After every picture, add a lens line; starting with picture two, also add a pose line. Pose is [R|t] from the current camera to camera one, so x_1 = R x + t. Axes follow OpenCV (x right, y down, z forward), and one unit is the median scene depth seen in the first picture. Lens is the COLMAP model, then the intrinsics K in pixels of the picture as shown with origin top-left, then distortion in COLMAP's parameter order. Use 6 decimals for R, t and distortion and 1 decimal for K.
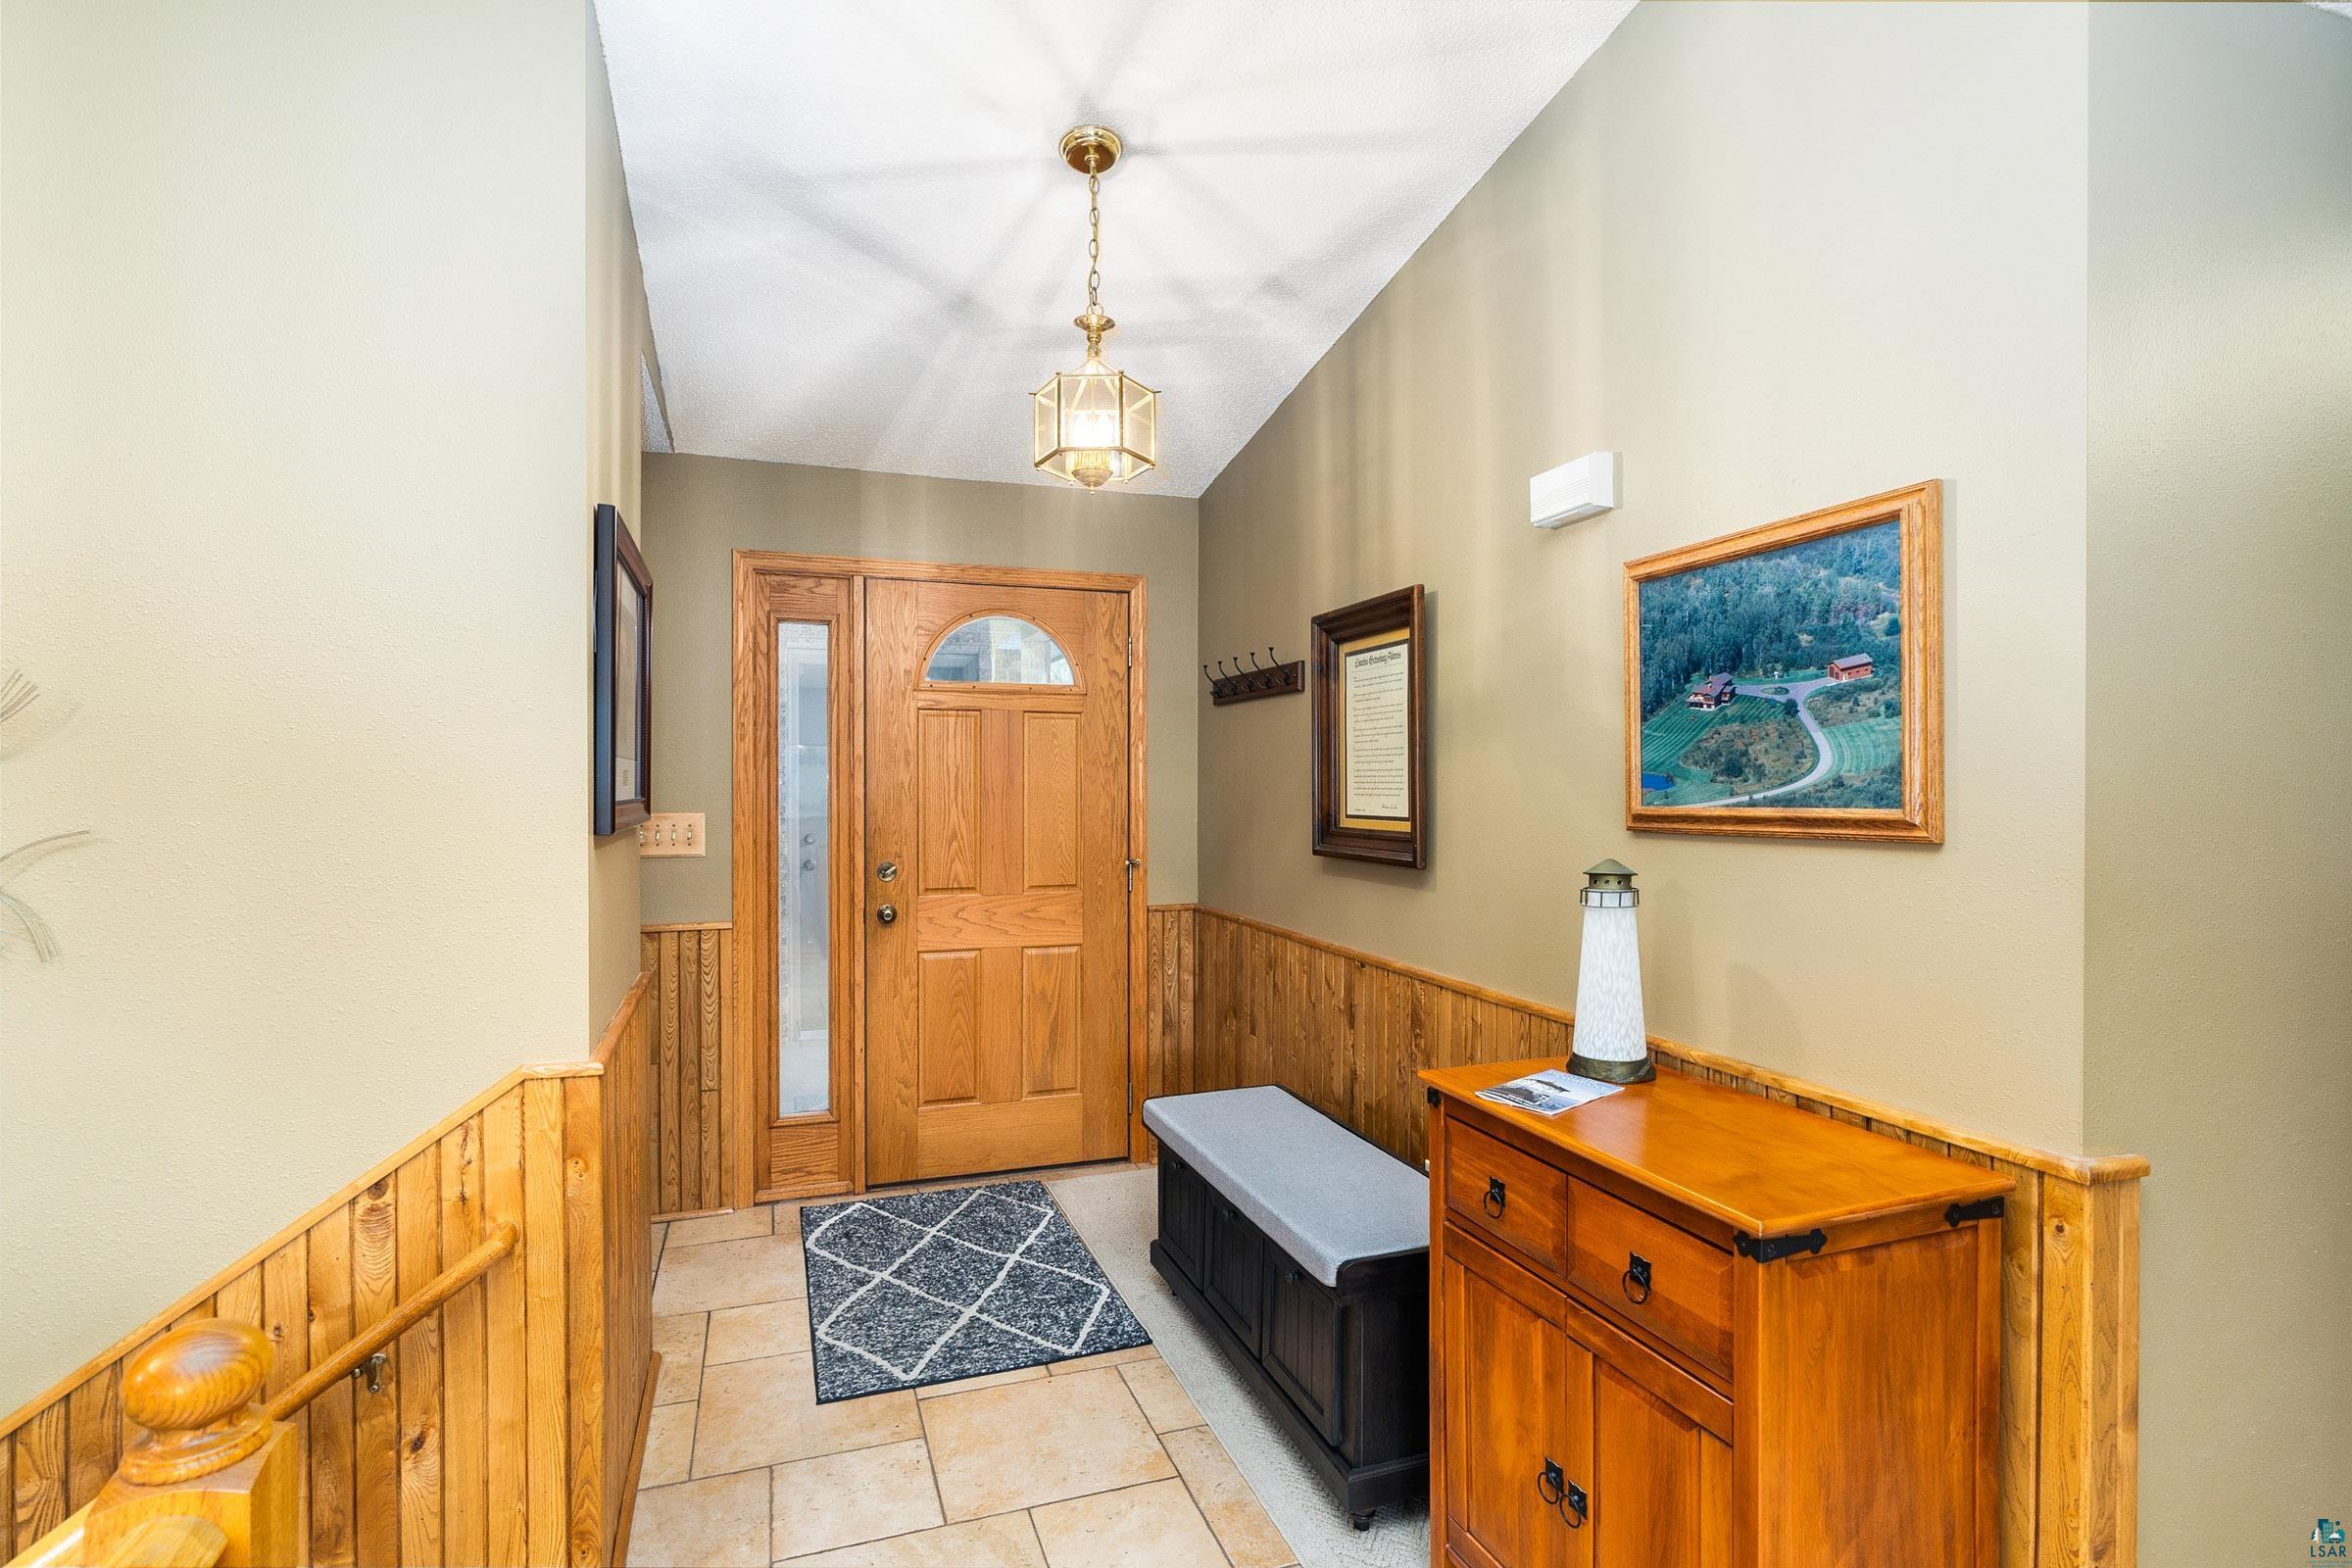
lens RADIAL K [[1122.0, 0, 1182.5], [0, 1122.0, 790.6], [0, 0, 1]] dist [-0.012906, 0.000107]
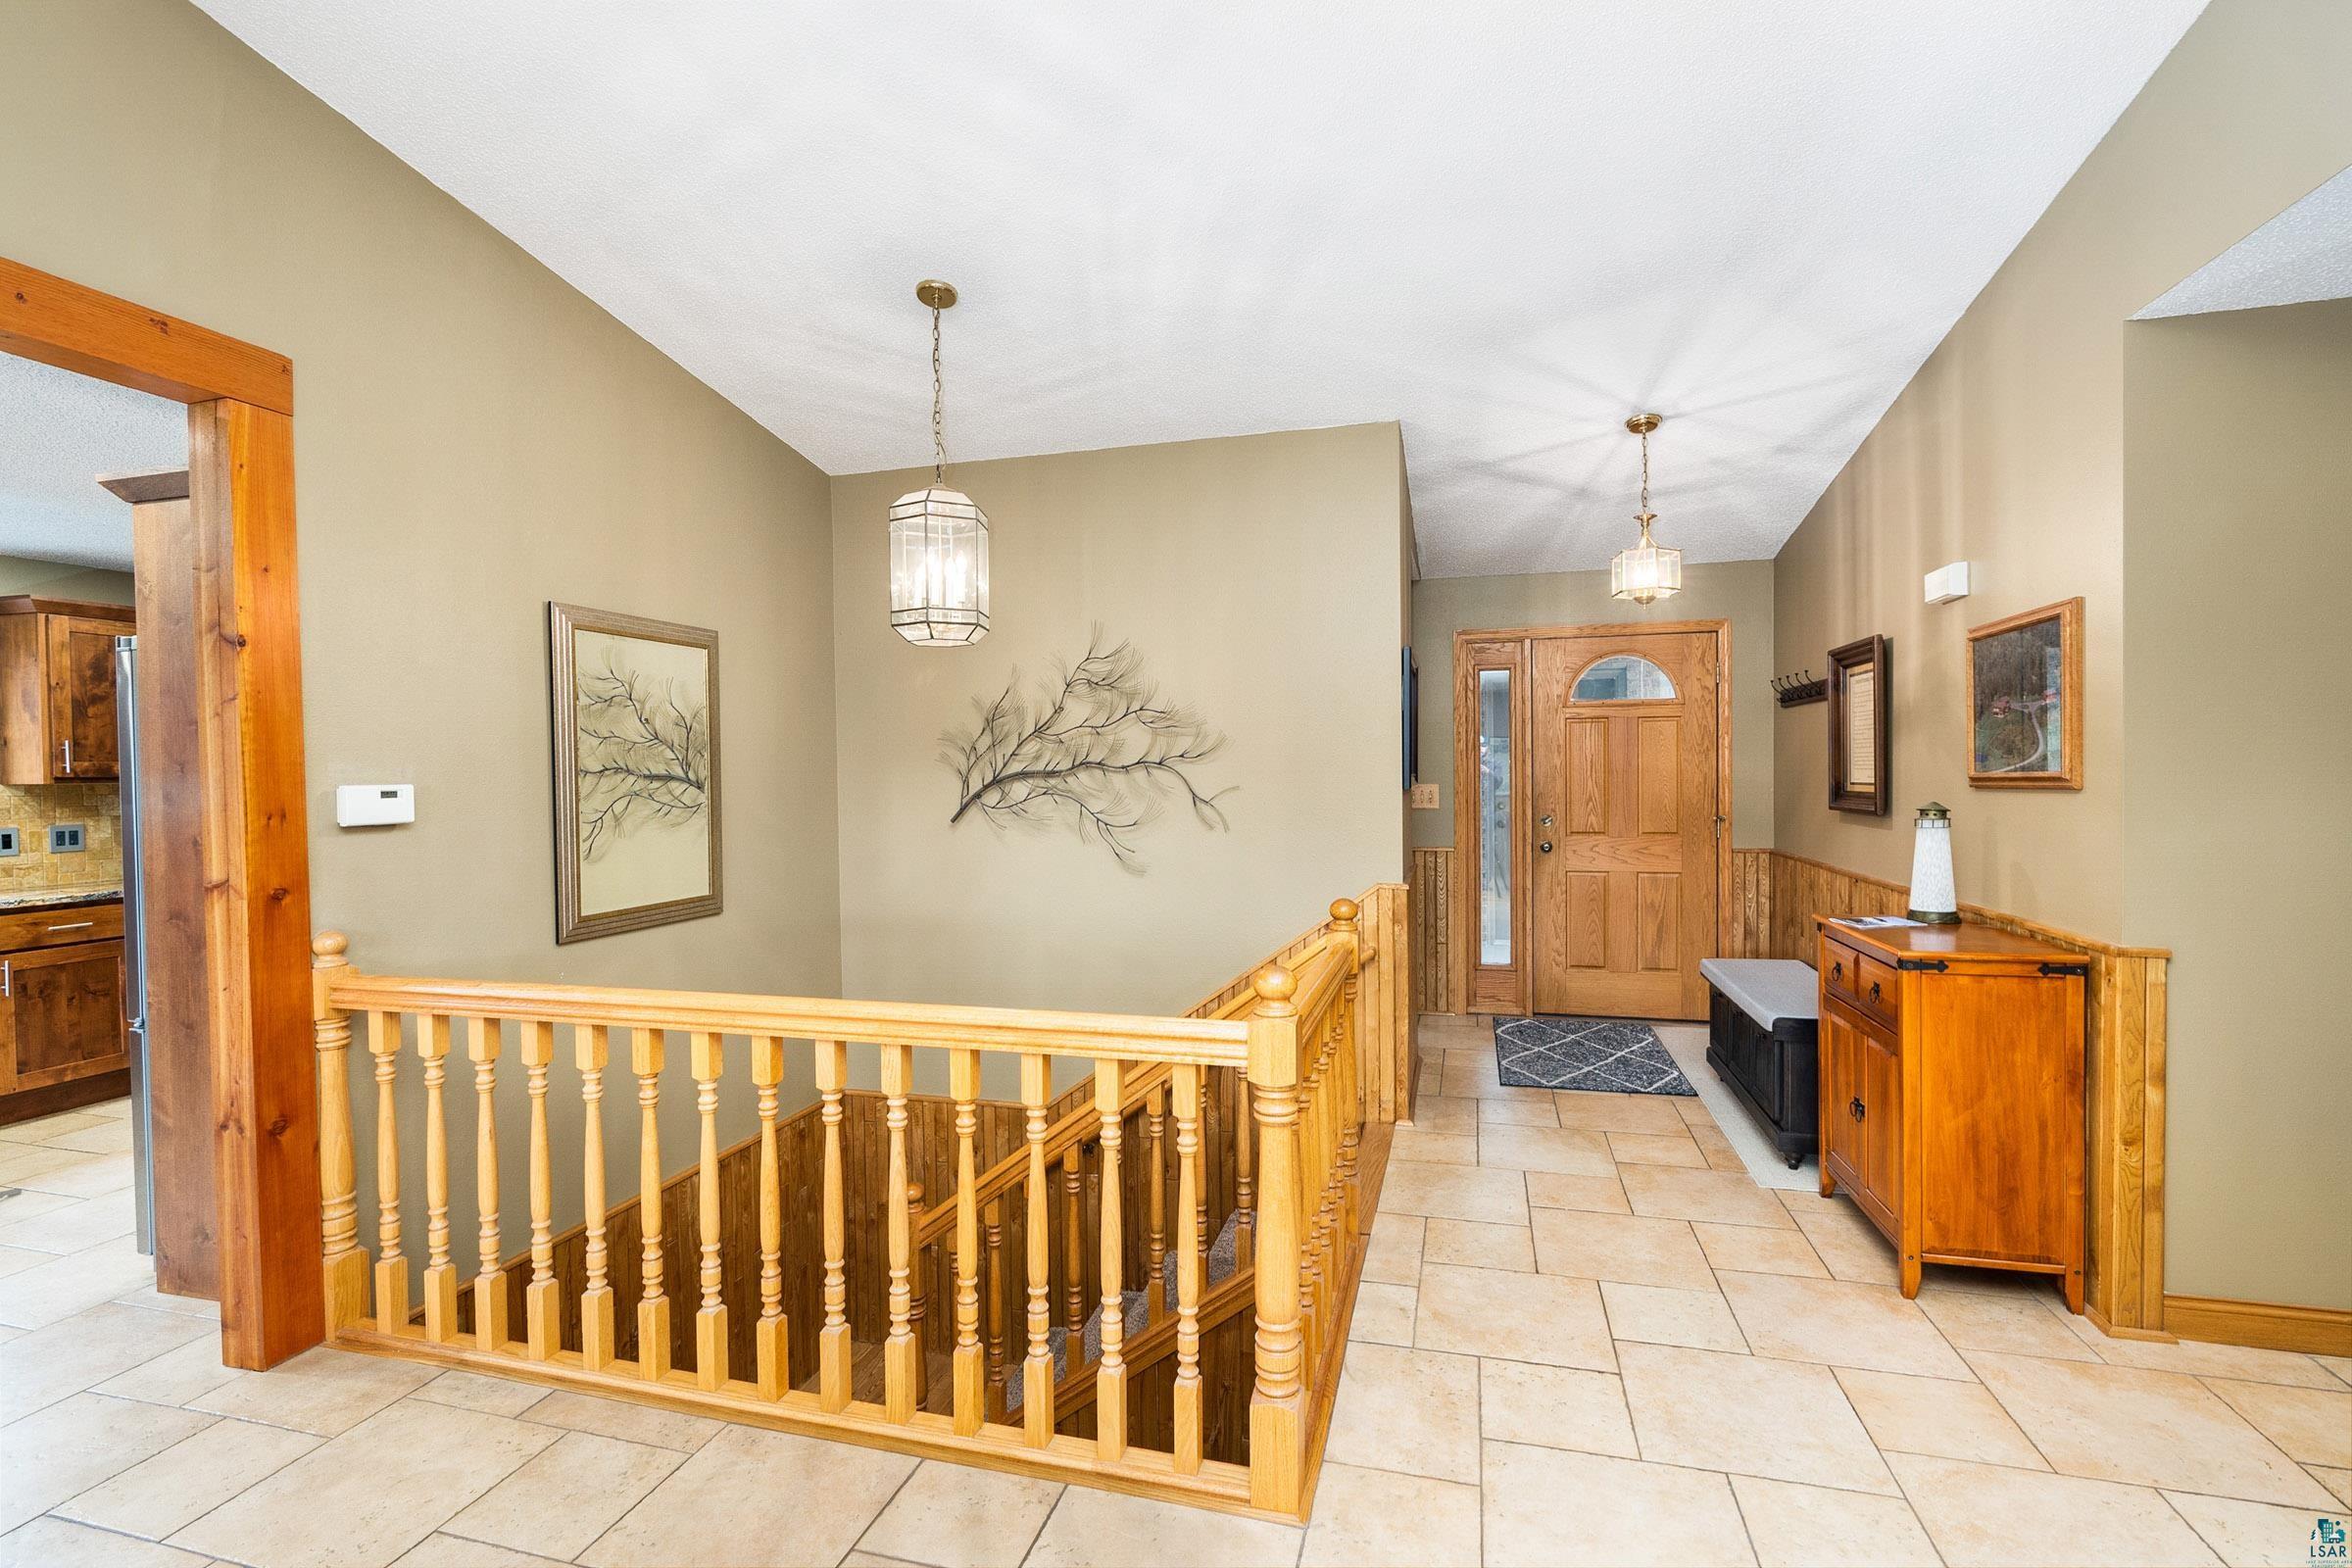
lens RADIAL K [[1071.4, 0, 1170.7], [0, 1071.4, 793.6], [0, 0, 1]] dist [-0.005390, 0.000050]
pose [[0.810215, 0.002081, -0.586129, 0.244543], [0.007779, 0.999867, 0.014302, 0.008713], [0.586081, -0.016147, 0.810092, -0.684691]]
